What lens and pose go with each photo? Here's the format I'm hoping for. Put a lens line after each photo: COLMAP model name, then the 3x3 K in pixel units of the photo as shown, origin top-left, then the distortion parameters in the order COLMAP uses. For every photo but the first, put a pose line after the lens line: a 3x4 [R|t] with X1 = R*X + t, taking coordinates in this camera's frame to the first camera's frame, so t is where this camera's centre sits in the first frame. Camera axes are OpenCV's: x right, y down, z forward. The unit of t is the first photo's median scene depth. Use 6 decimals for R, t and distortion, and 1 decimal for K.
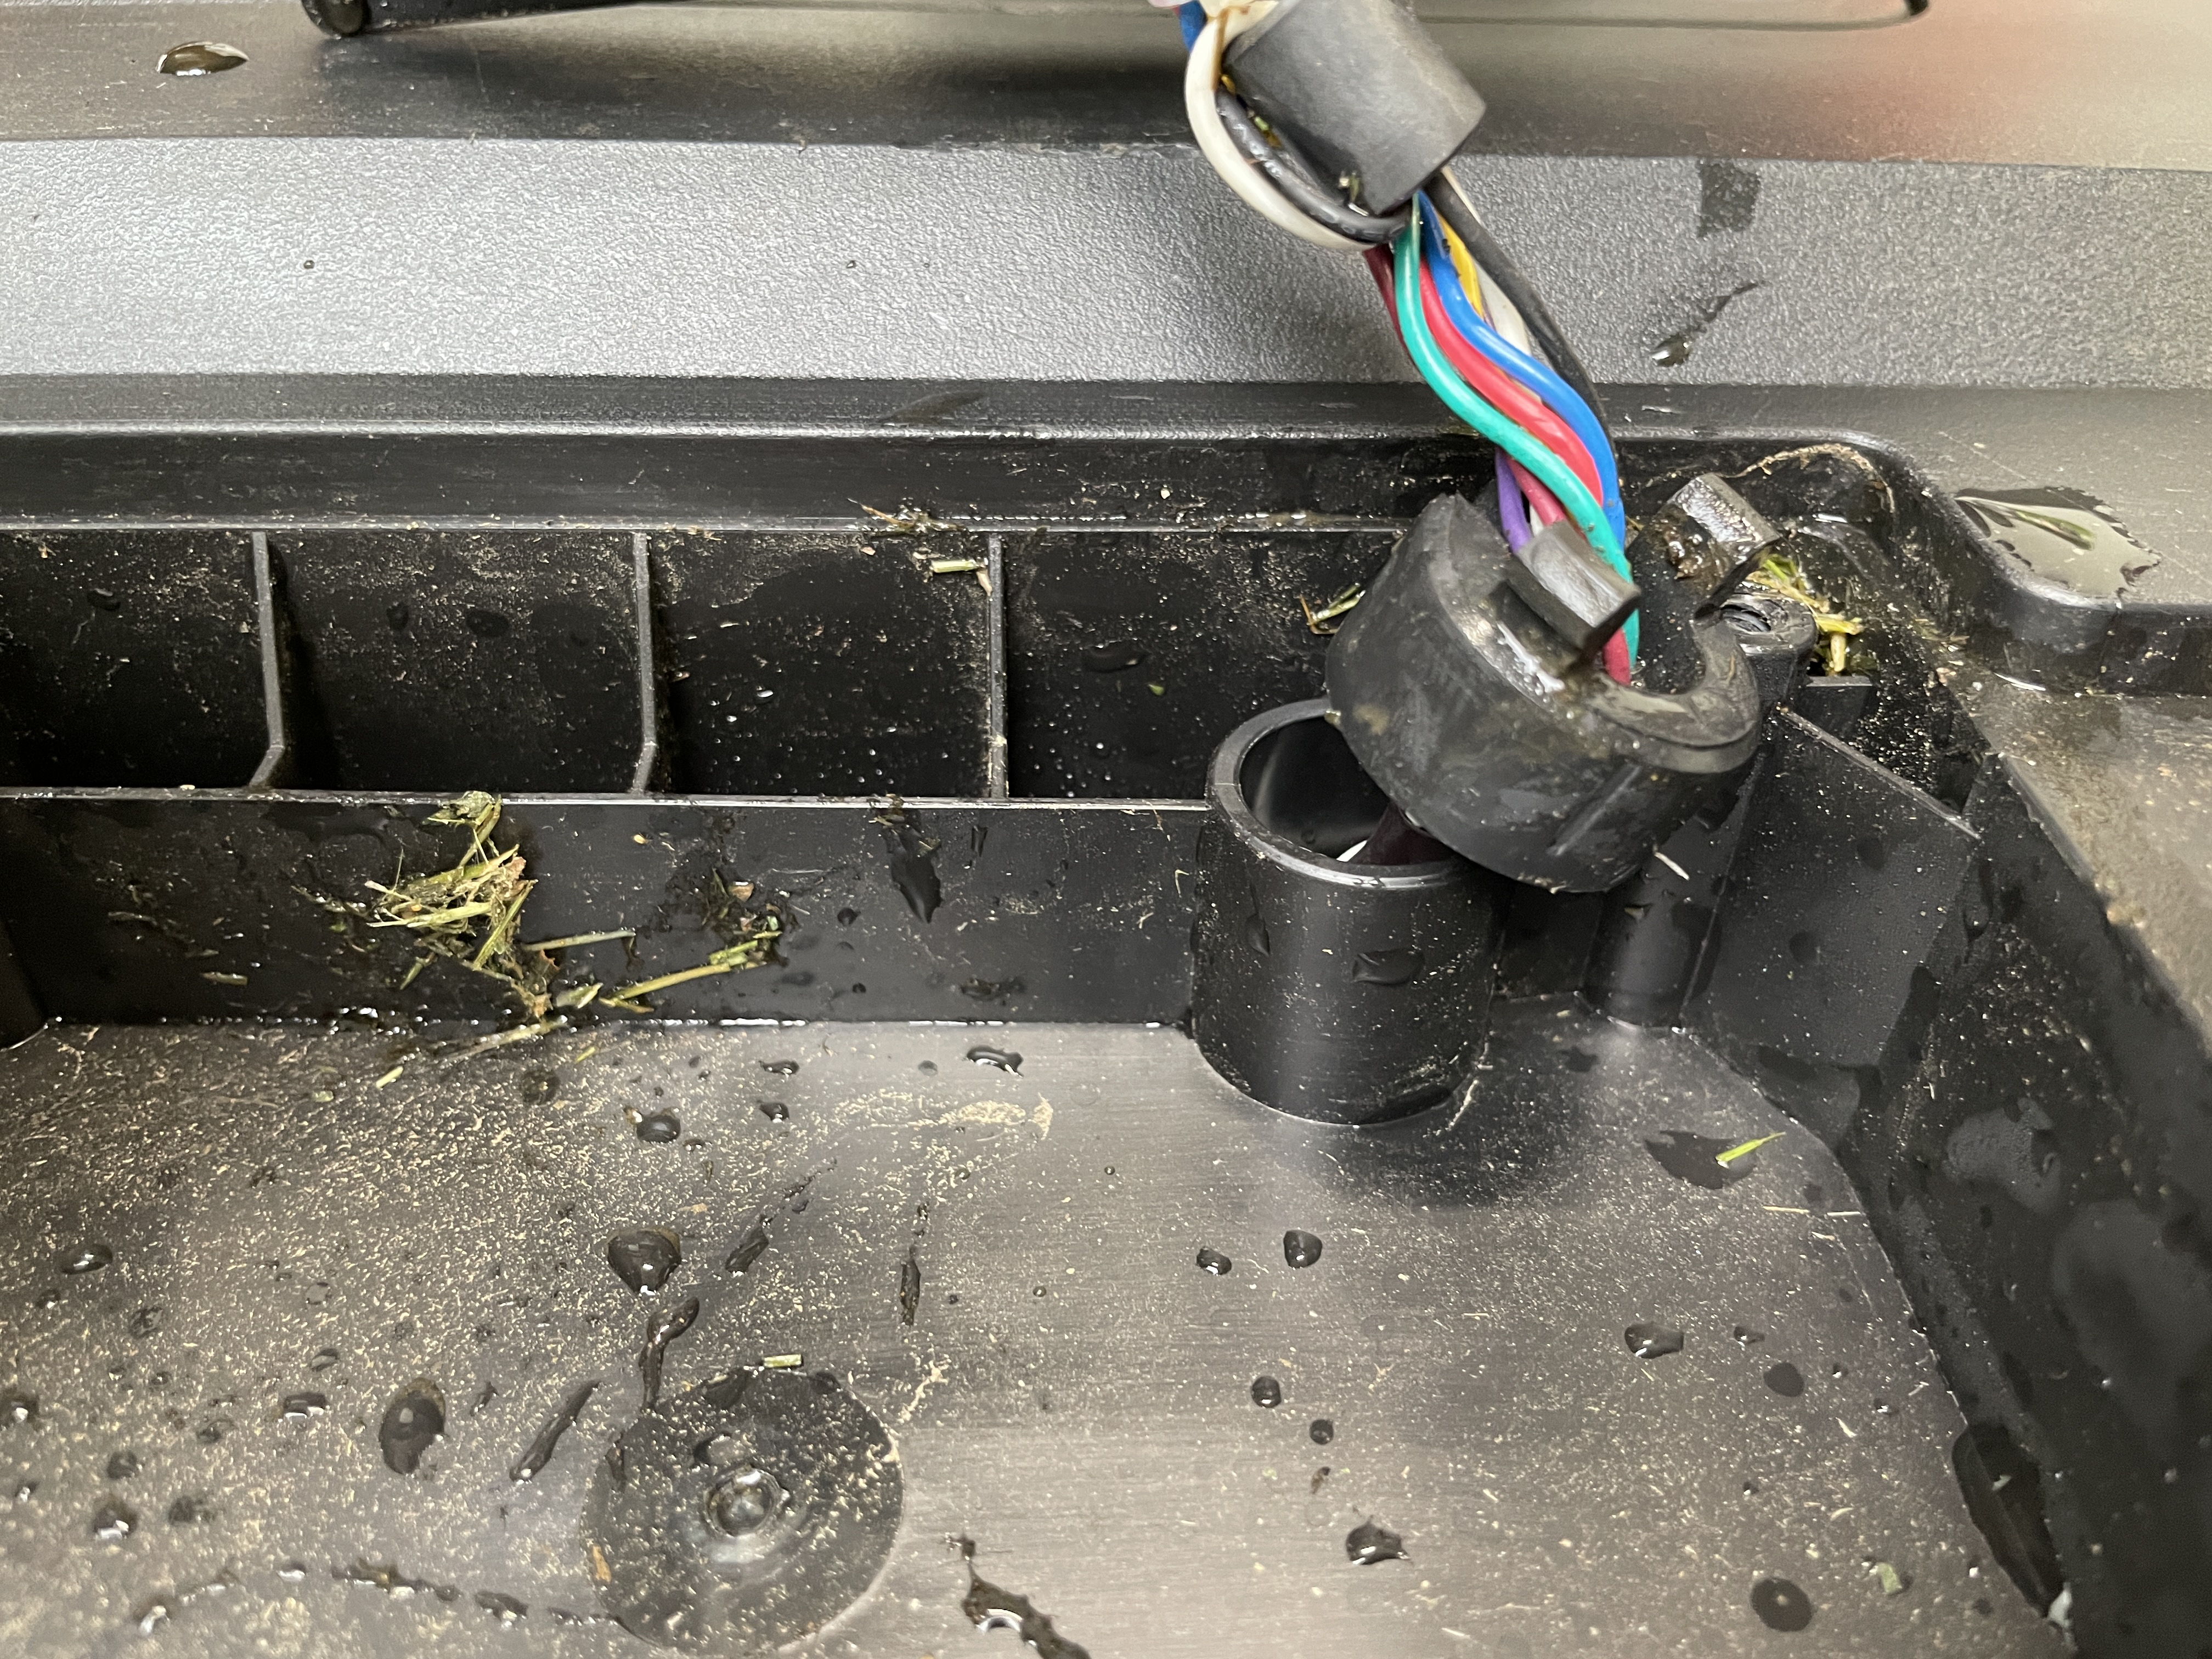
lens RADIAL K [[1692.7, 0, 1106.0], [0, 1692.7, 829.5], [0, 0, 1]] dist [0.011780, -0.000555]
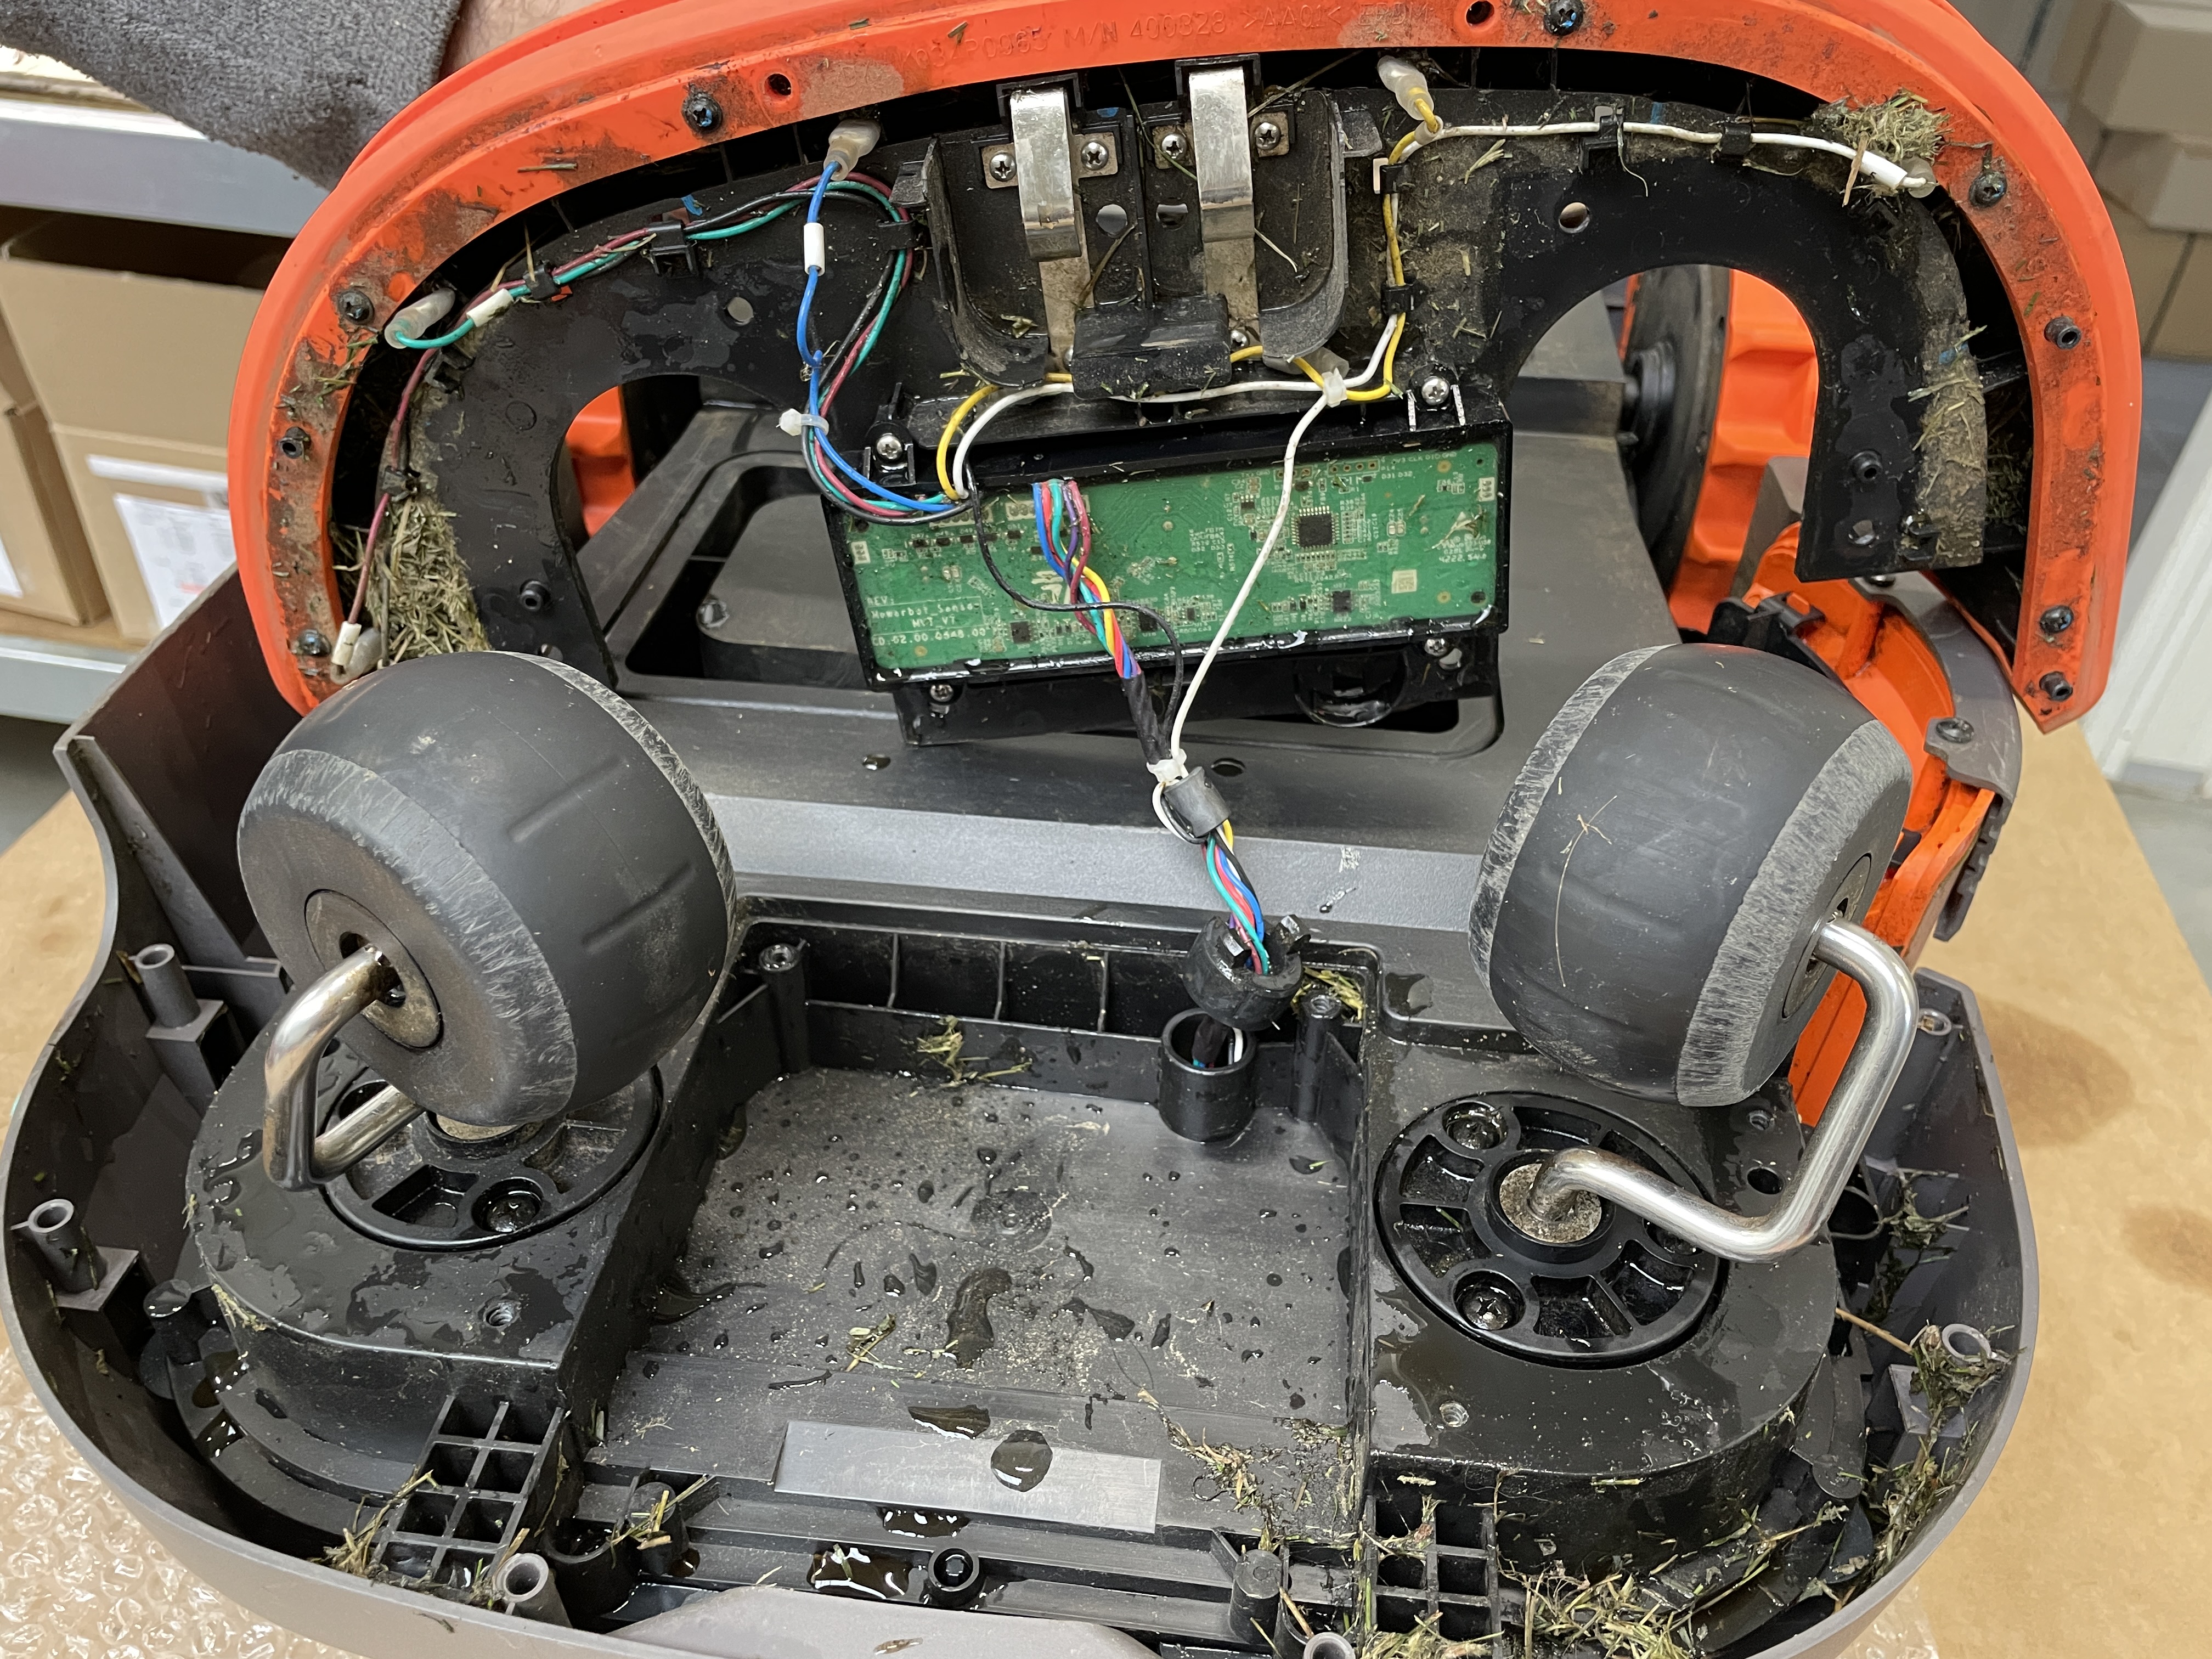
lens RADIAL K [[1674.2, 0, 1106.0], [0, 1674.2, 829.5], [0, 0, 1]] dist [0.177727, -0.000051]
pose [[0.985437, 0.088641, -0.145107, 0.394716], [-0.089202, 0.996010, 0.002648, -0.425976], [0.144763, 0.010334, 0.989412, -2.290994]]
